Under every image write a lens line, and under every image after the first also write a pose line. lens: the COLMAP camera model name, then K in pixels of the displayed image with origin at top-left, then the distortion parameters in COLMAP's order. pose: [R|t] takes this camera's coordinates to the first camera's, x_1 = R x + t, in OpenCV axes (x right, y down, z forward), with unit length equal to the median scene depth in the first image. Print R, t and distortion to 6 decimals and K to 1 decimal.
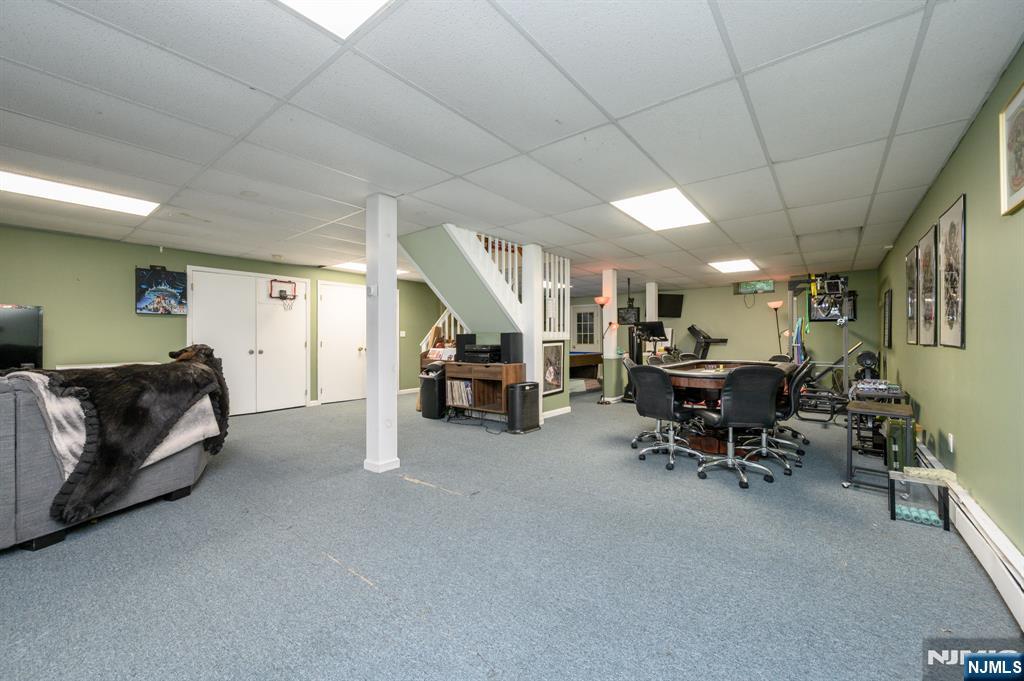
lens RADIAL K [[403.1, 0, 513.3], [0, 403.1, 337.4], [0, 0, 1]] dist [-0.000962, -0.000414]
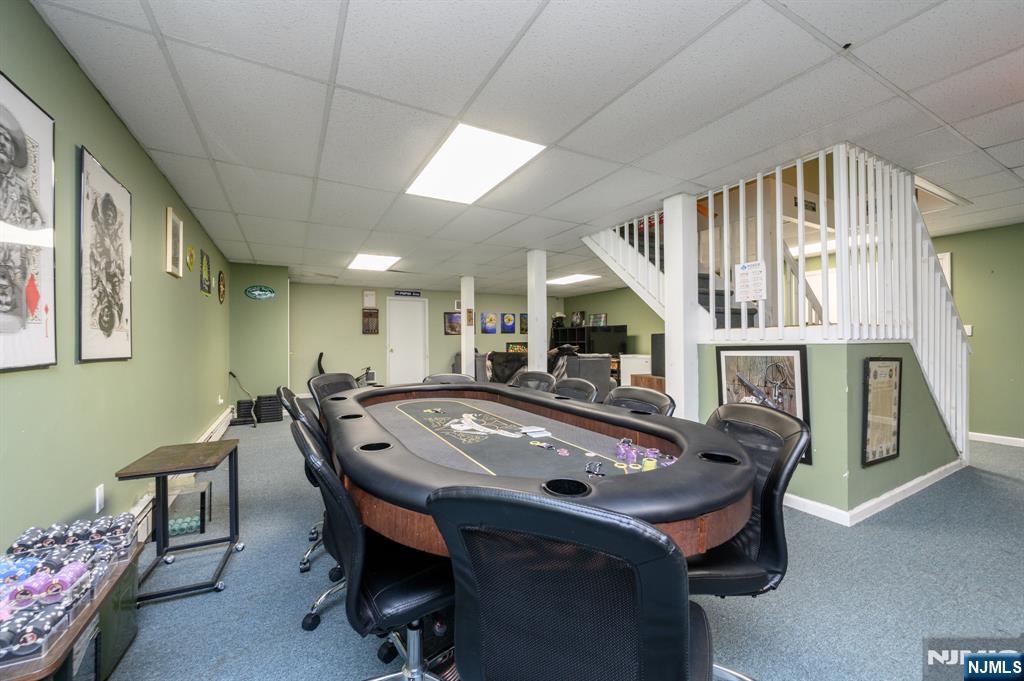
lens RADIAL K [[403.1, 0, 513.3], [0, 403.1, 337.4], [0, 0, 1]] dist [-0.000962, -0.000414]
pose [[-0.413755, 0.000272, -0.910388, 0.777395], [0.012384, 0.999909, -0.005330, -0.004082], [0.910304, -0.013480, -0.413721, 1.069741]]
